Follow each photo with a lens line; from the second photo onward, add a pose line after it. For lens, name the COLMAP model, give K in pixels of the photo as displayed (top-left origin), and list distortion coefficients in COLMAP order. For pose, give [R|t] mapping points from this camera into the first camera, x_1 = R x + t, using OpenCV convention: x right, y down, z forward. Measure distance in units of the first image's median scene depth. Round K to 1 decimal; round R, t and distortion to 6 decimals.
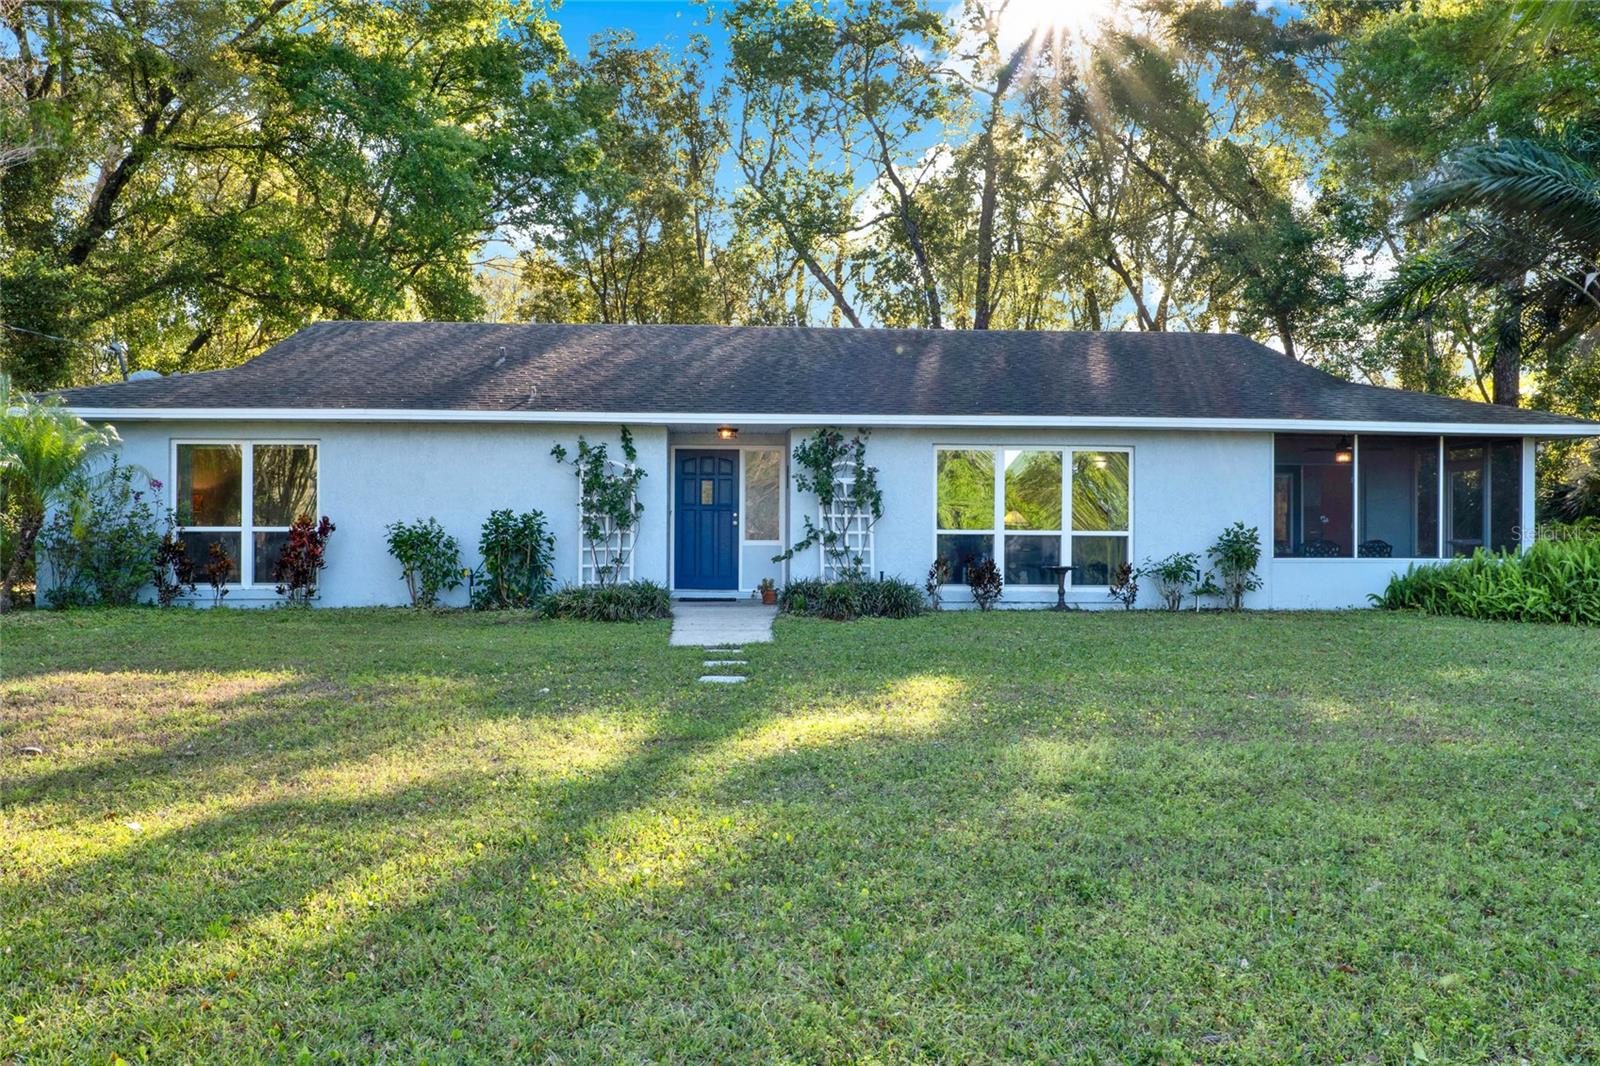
lens RADIAL K [[1308.3, 0, 800.4], [0, 1308.3, 530.1], [0, 0, 1]] dist [0.005947, -0.001891]
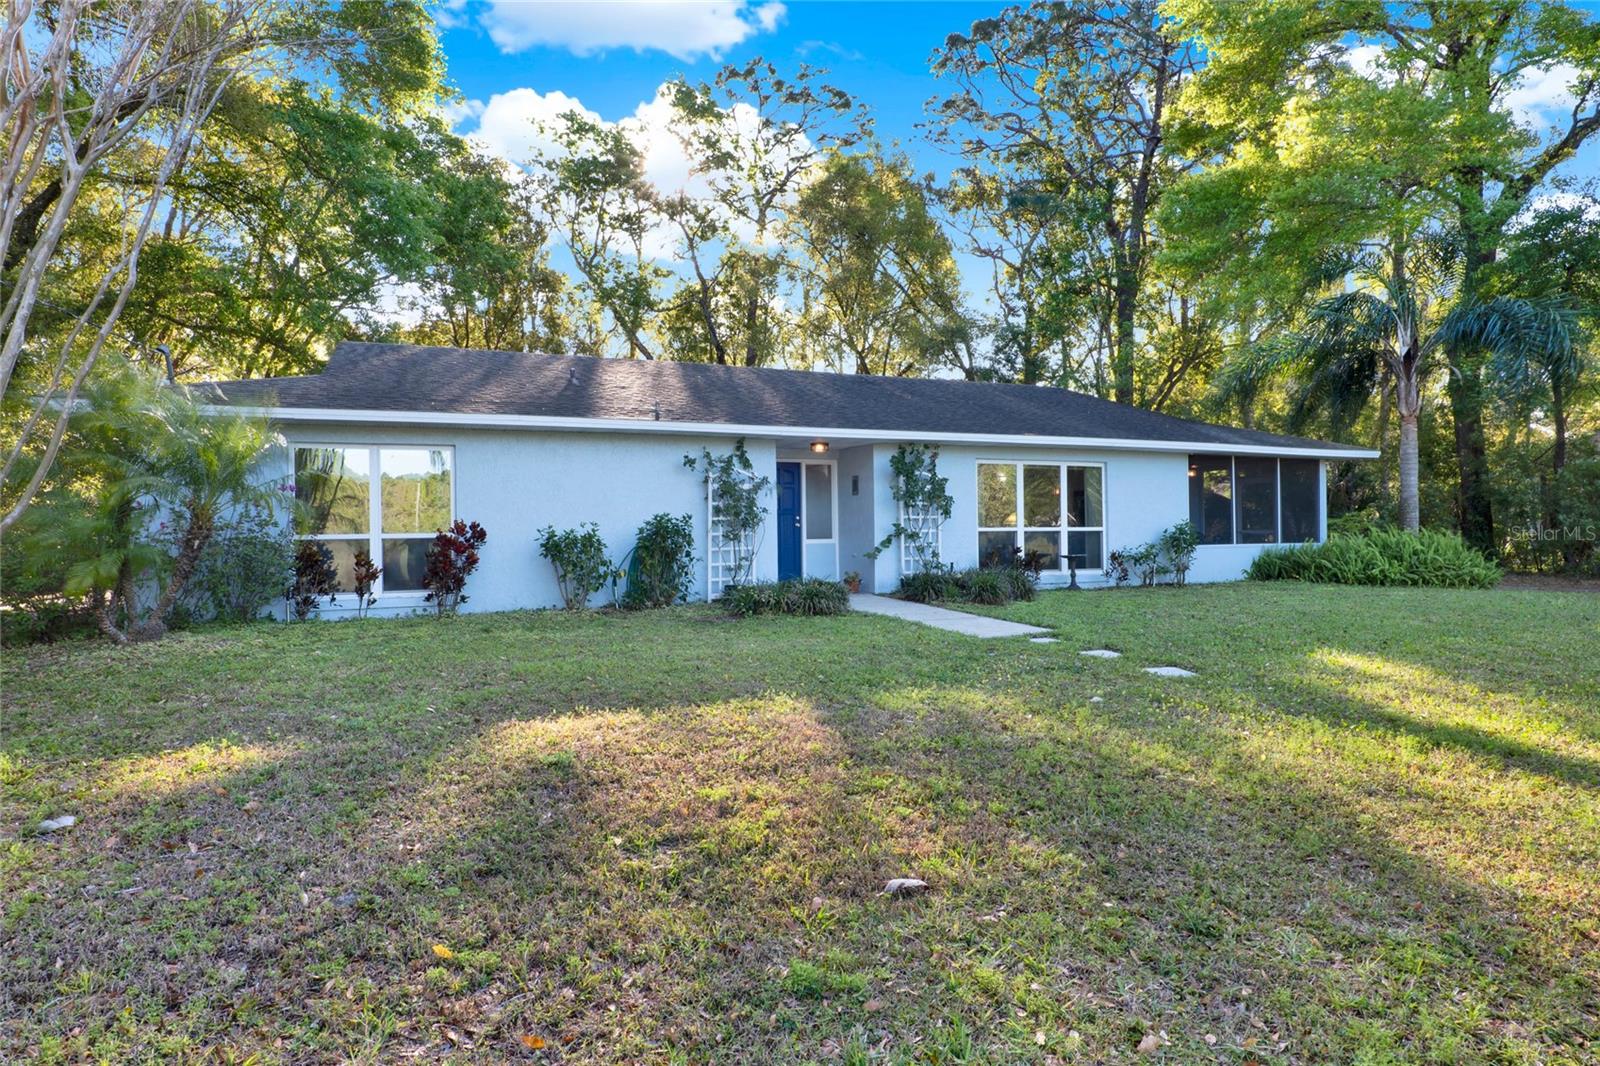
lens RADIAL K [[877.0, 0, 801.4], [0, 877.0, 534.9], [0, 0, 1]] dist [-0.001819, 0.000003]
pose [[0.946113, -0.016230, 0.323429, -0.327879], [0.016321, 0.999864, 0.002431, 0.001633], [-0.323424, 0.002979, 0.946249, 0.276040]]
